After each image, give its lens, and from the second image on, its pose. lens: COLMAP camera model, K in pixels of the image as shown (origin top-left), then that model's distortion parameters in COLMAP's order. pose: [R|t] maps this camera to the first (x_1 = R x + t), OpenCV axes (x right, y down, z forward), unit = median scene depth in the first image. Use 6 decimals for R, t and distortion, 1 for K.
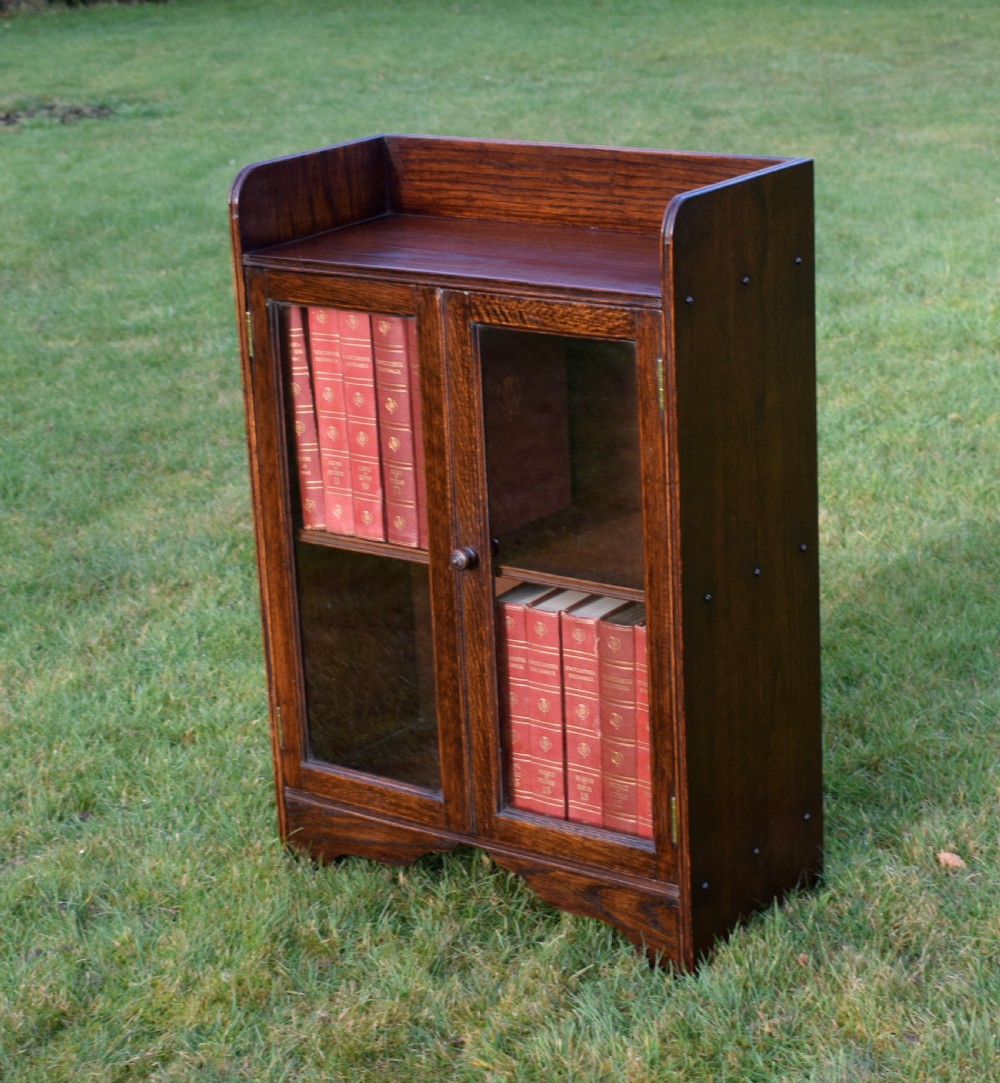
lens RADIAL K [[2645.6, 0, 501.9], [0, 2645.6, 537.6], [0, 0, 1]] dist [-0.034697, 0.000000]
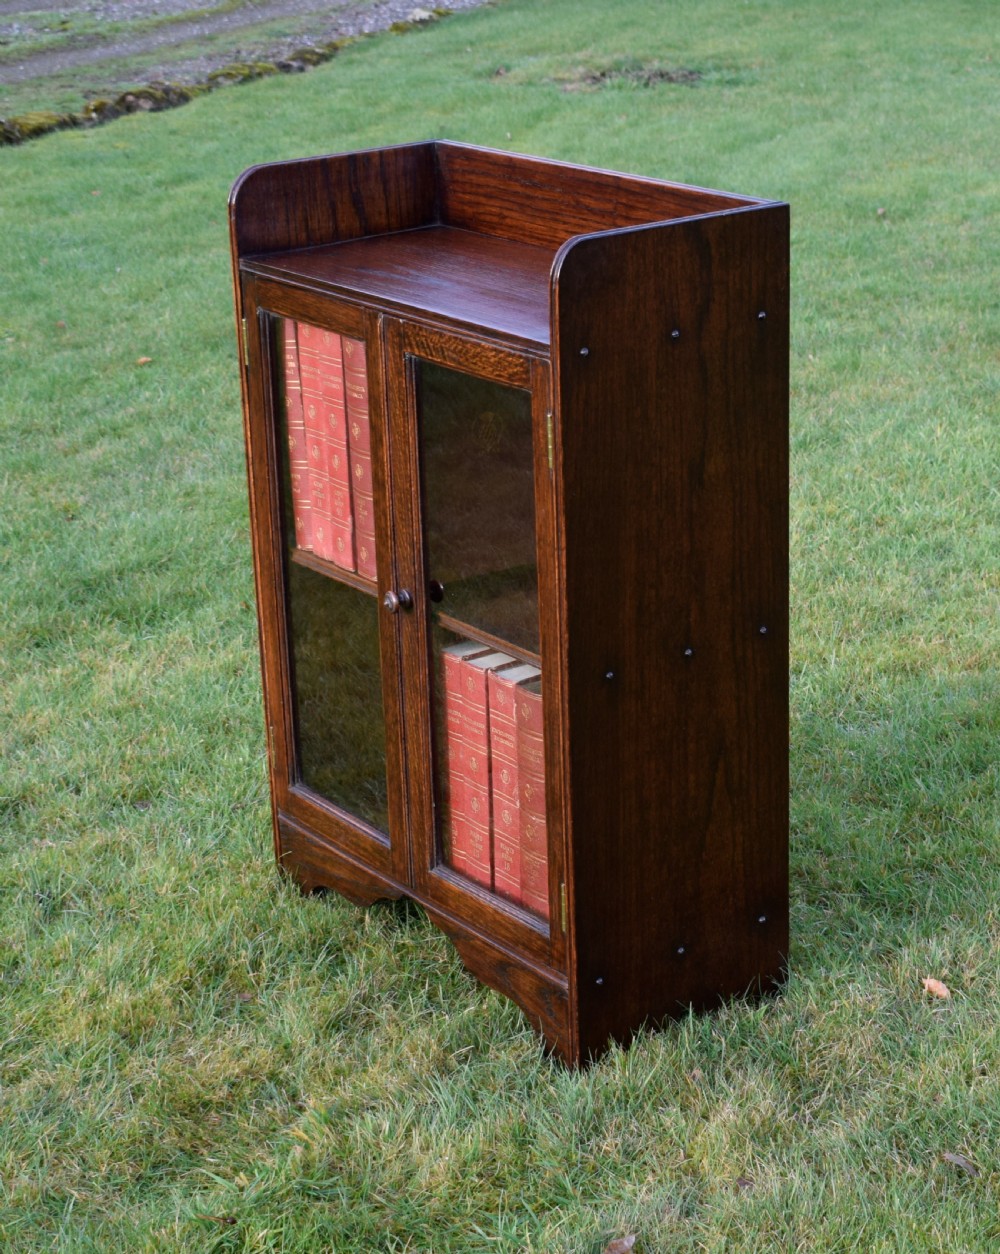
lens RADIAL K [[2573.4, 0, 534.8], [0, 2573.4, 634.3], [0, 0, 1]] dist [-0.025330, 0.000000]
pose [[0.956984, 0.115810, -0.266027, 0.277416], [-0.100513, 0.992438, 0.070460, -0.049779], [0.272175, -0.040690, 0.961387, 0.129389]]
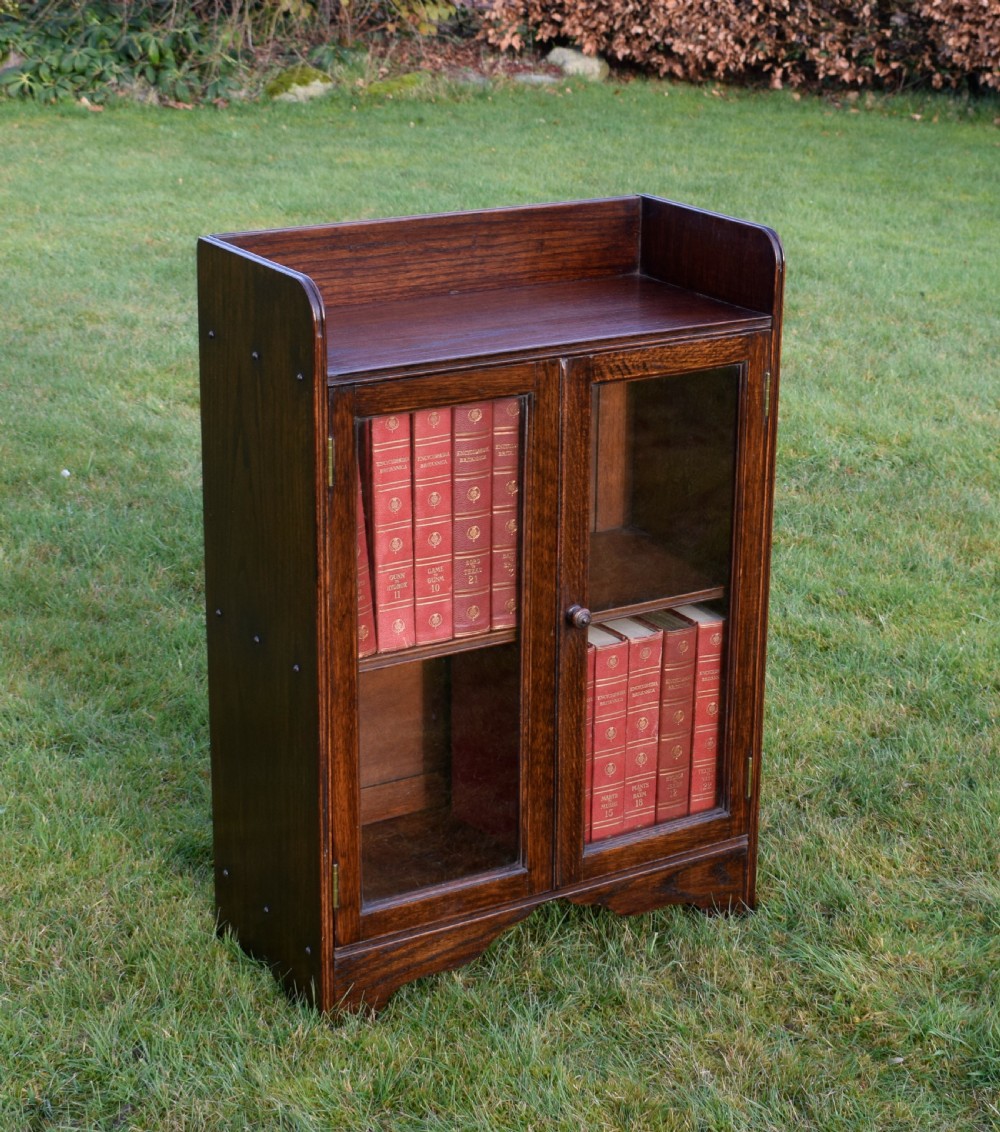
lens RADIAL K [[2369.8, 0, 572.7], [0, 2369.8, 492.1], [0, 0, 1]] dist [-0.027224, 0.000000]
pose [[0.340405, -0.220253, 0.914119, -0.838222], [0.237632, 0.960771, 0.143003, -0.169162], [-0.909756, 0.168545, 0.379391, 0.645534]]
